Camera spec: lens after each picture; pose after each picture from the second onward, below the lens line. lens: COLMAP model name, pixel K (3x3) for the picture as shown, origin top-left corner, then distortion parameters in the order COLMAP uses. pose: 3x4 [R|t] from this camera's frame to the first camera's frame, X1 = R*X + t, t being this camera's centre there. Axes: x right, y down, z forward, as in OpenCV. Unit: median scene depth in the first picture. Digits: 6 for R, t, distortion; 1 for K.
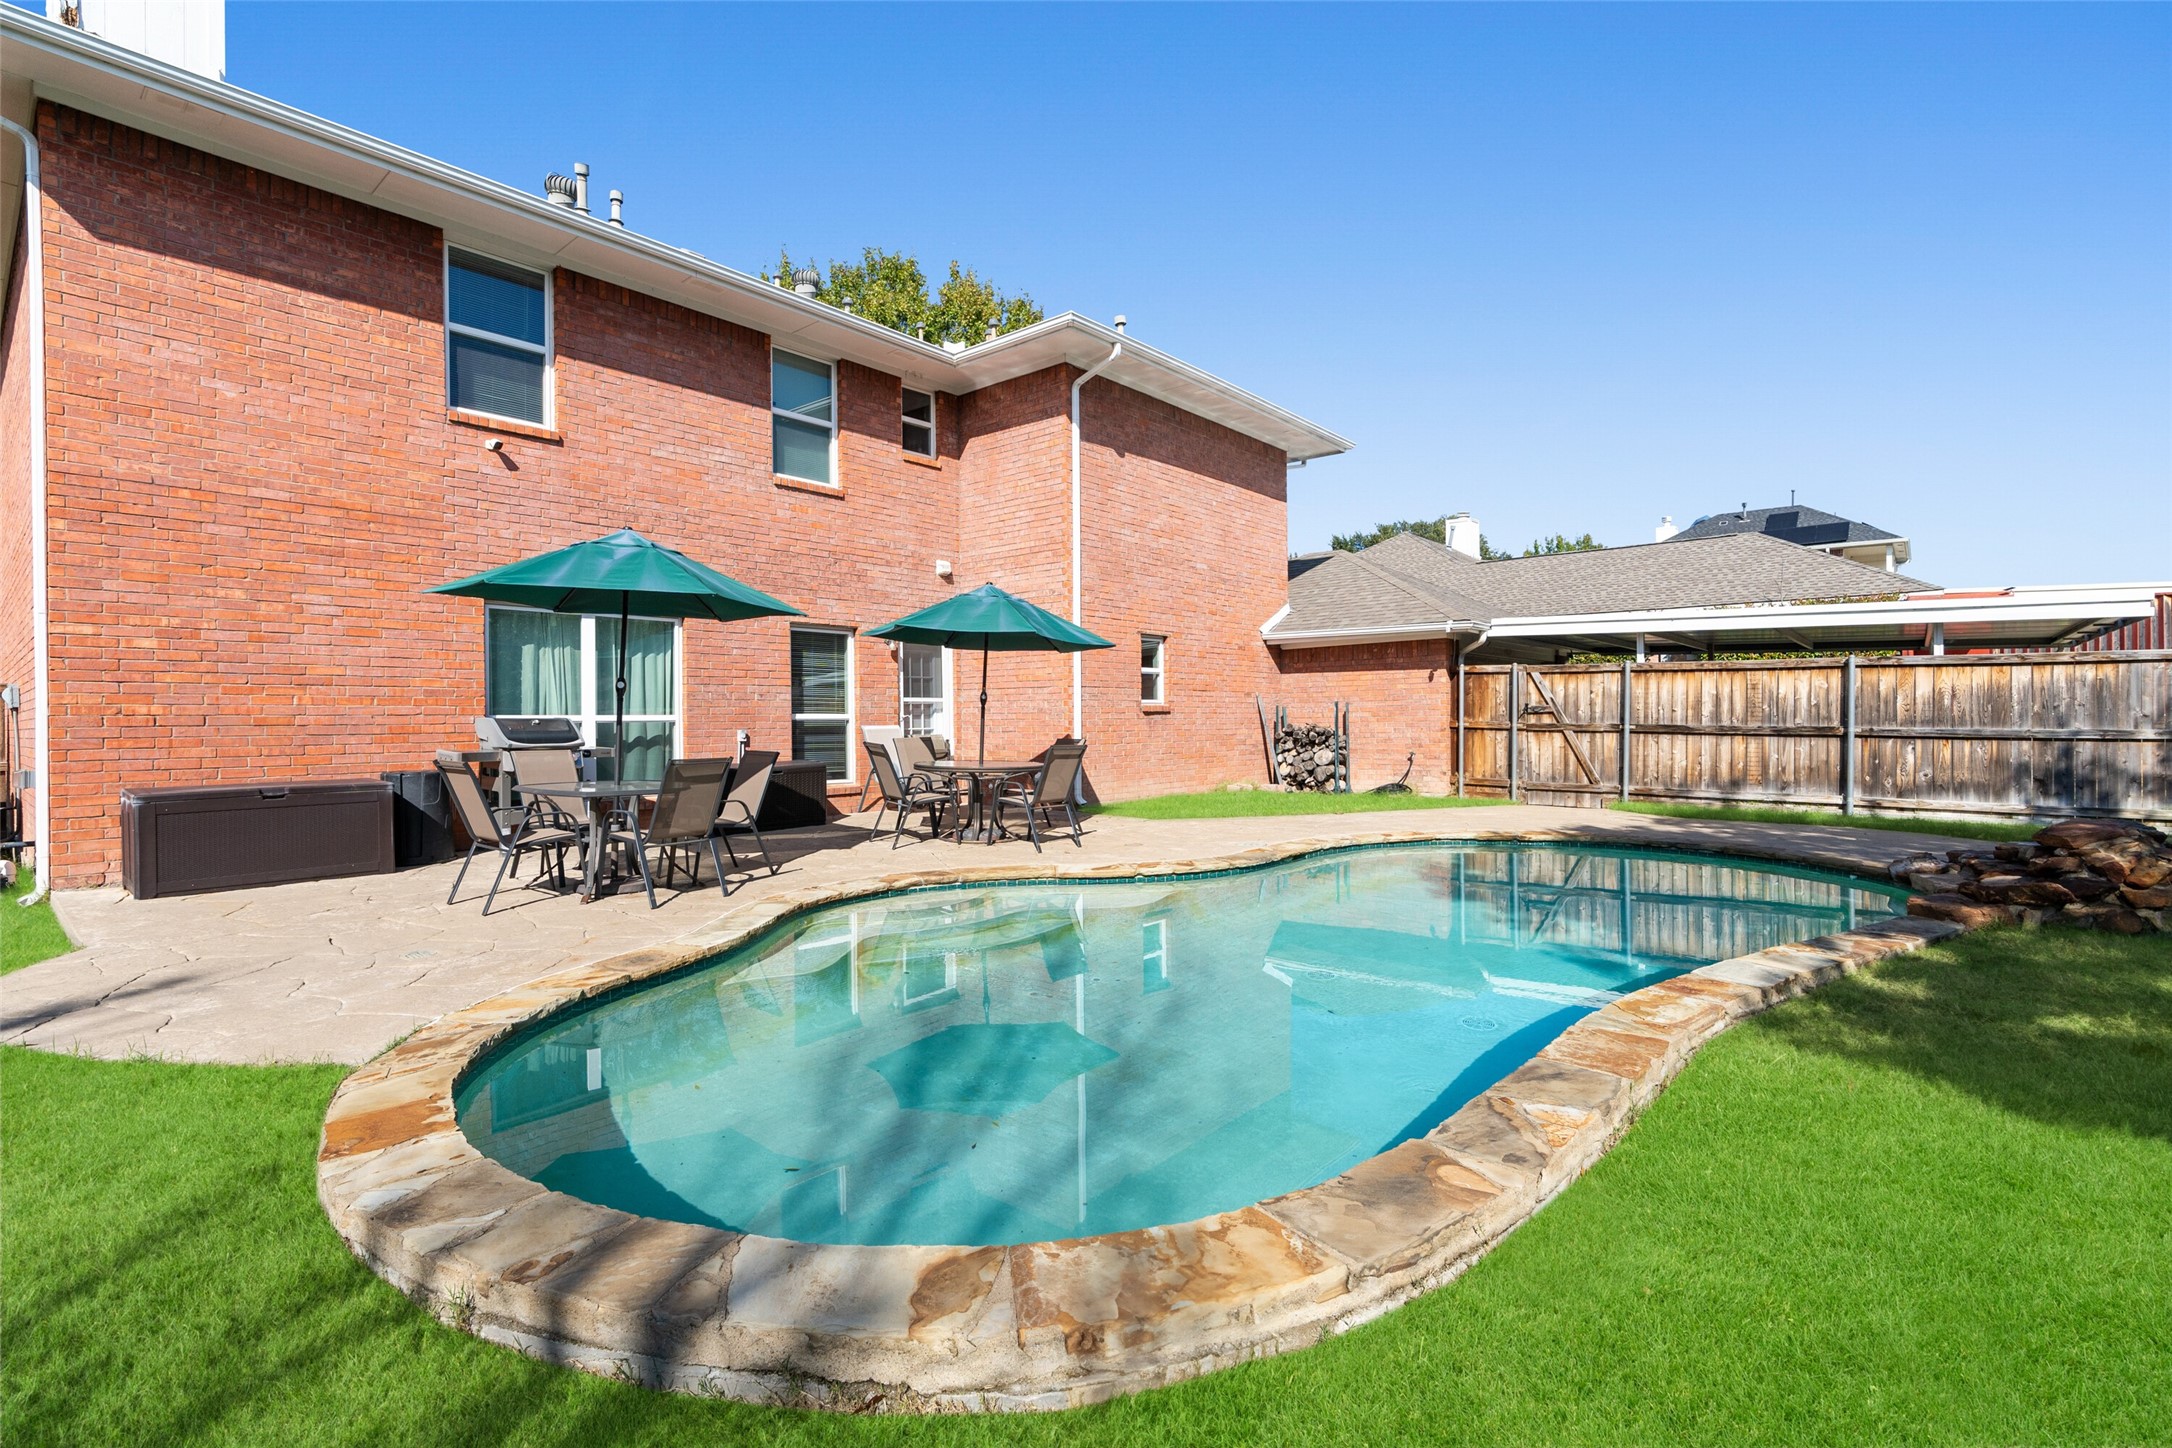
lens RADIAL K [[985.9, 0, 1086.0], [0, 985.9, 724.0], [0, 0, 1]] dist [-0.004899, 0.000222]
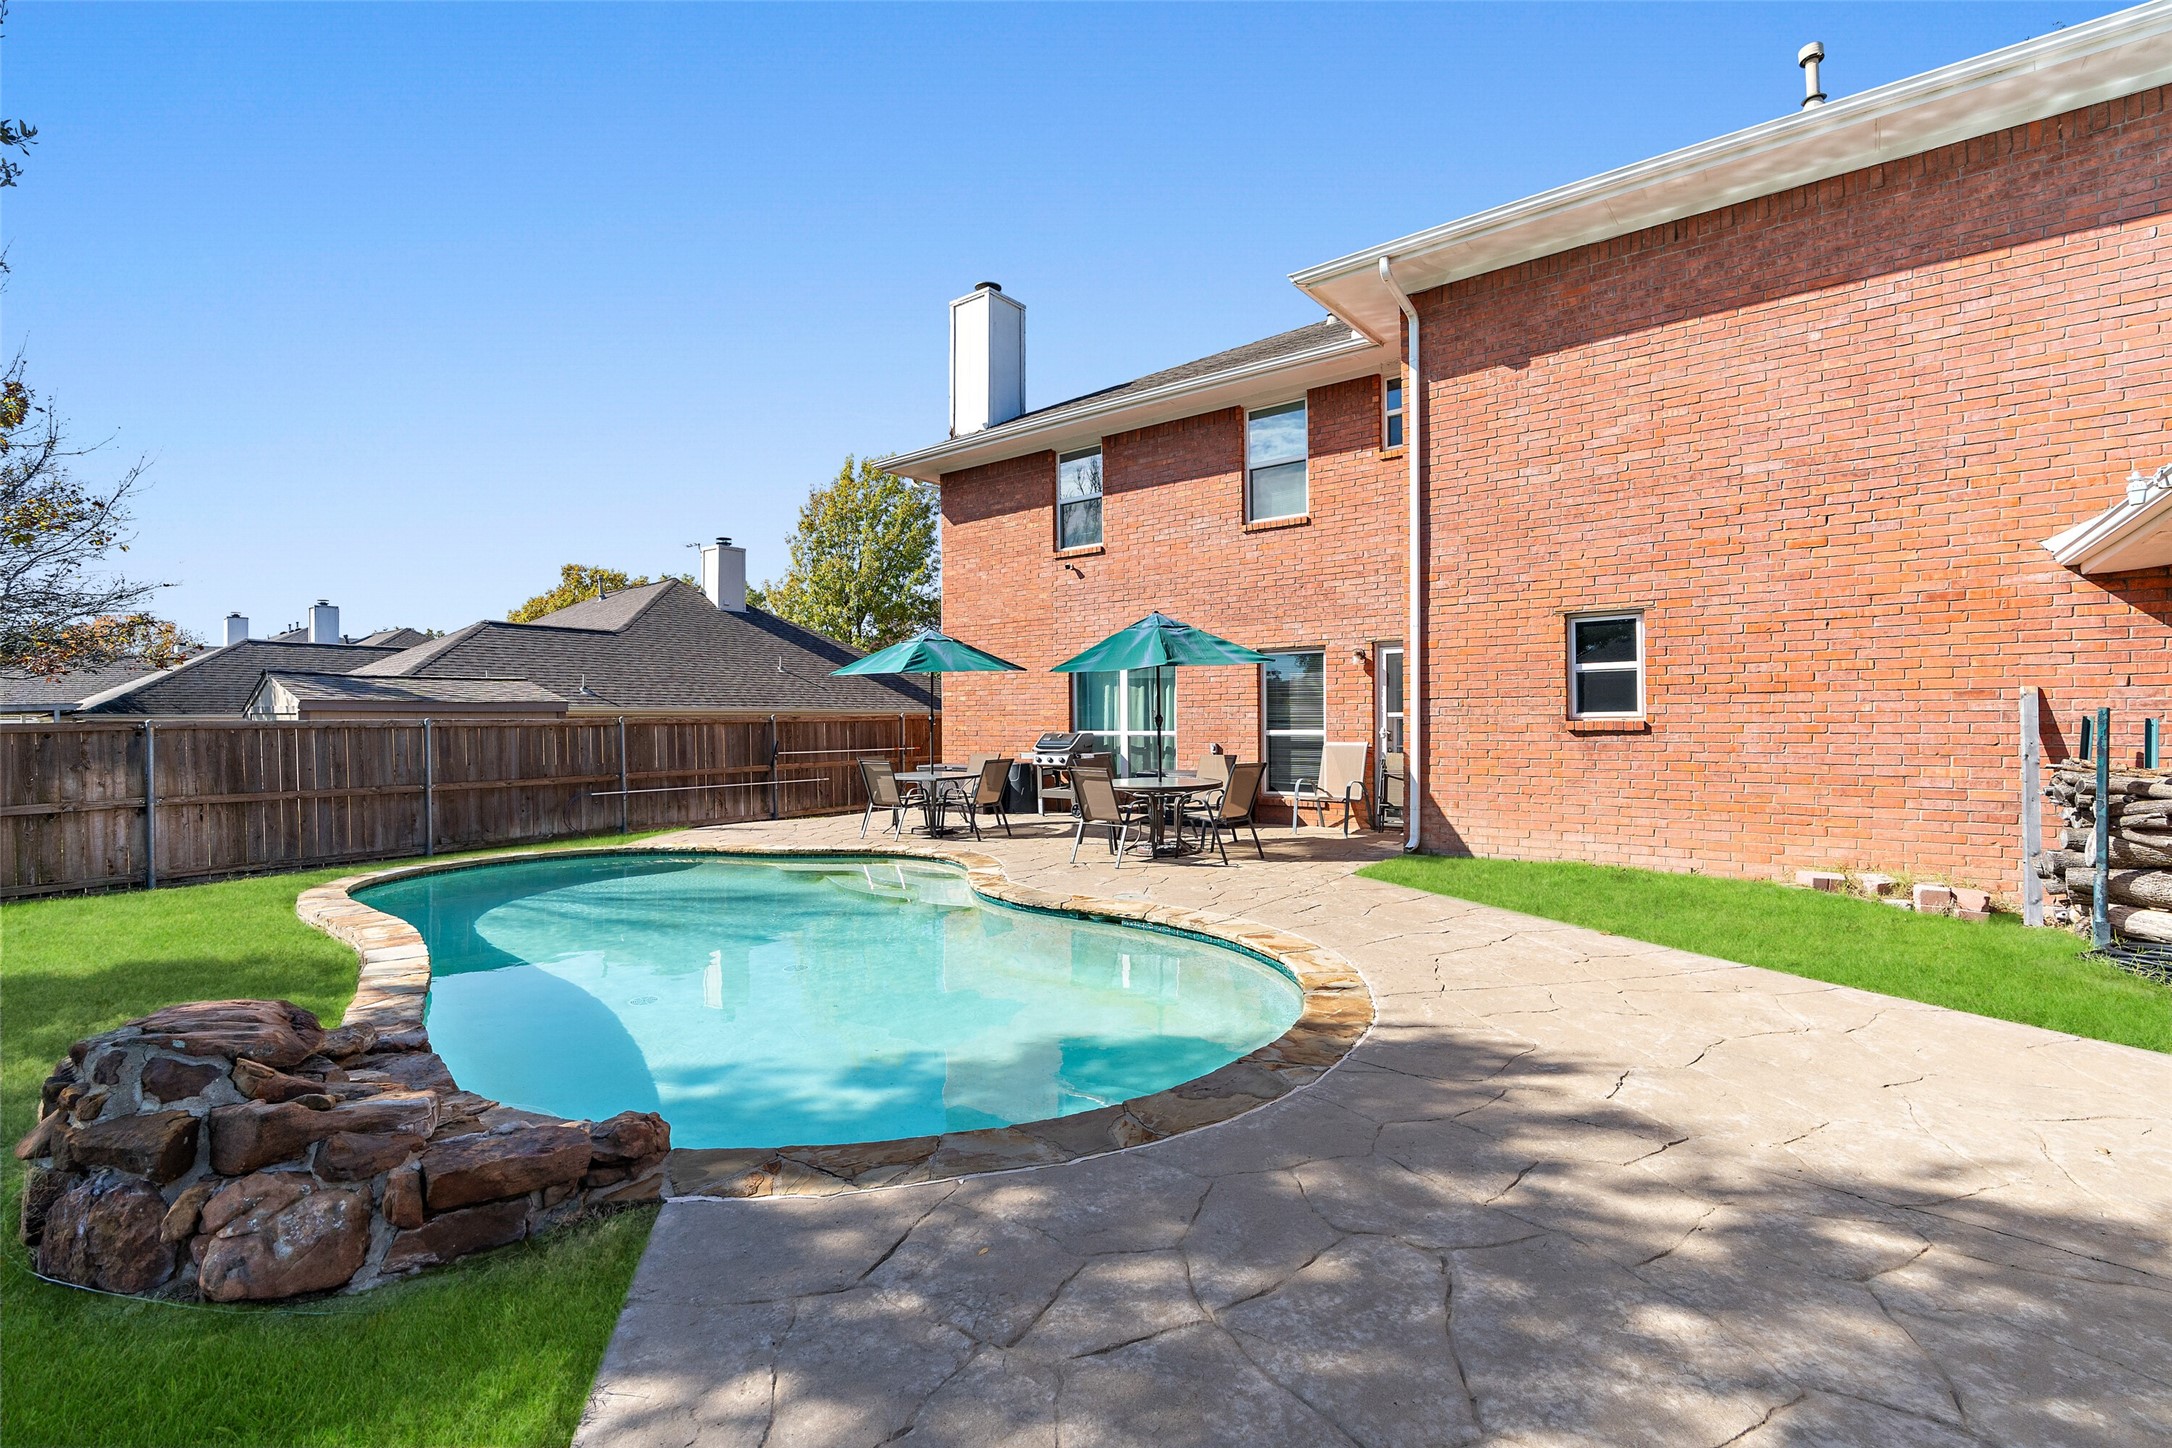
lens RADIAL K [[985.9, 0, 1086.0], [0, 985.9, 724.0], [0, 0, 1]] dist [-0.004899, 0.000222]
pose [[0.036403, 0.004433, -0.999327, 0.797461], [-0.005718, 0.999975, 0.004227, -0.020134], [0.999321, 0.005560, 0.036427, 0.733684]]
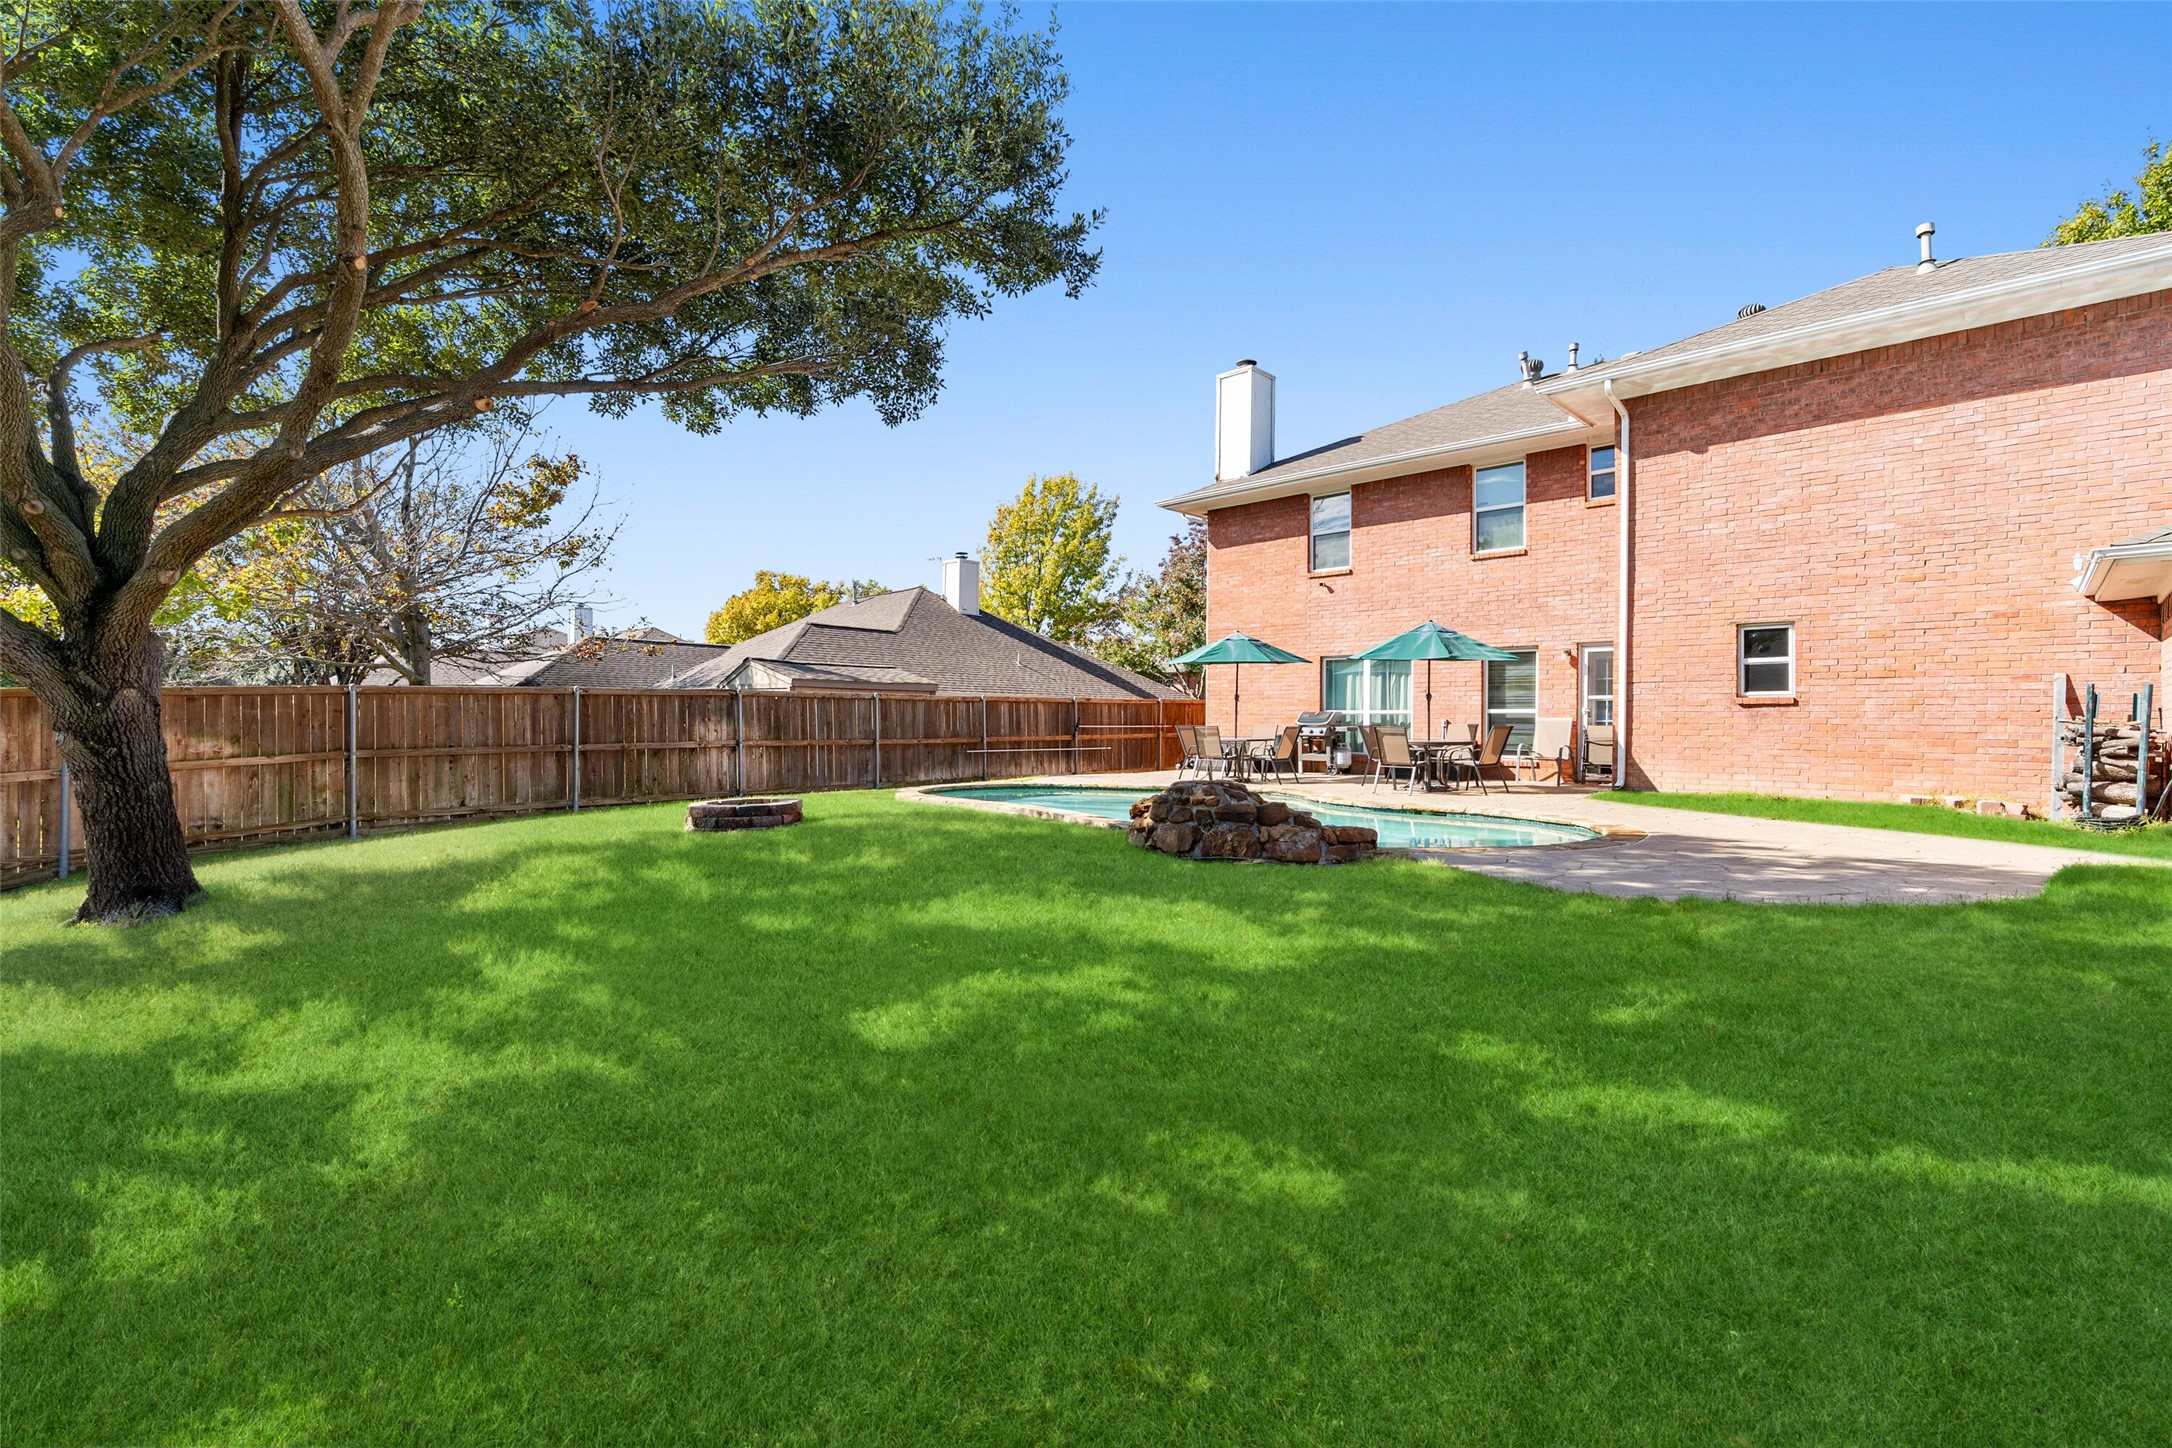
lens RADIAL K [[985.9, 0, 1086.0], [0, 985.9, 724.0], [0, 0, 1]] dist [-0.004899, 0.000222]
pose [[-0.066987, 0.003129, -0.997749, 1.197308], [-0.019931, 0.999791, 0.004474, 0.017269], [0.997555, 0.020186, -0.066911, 0.481224]]
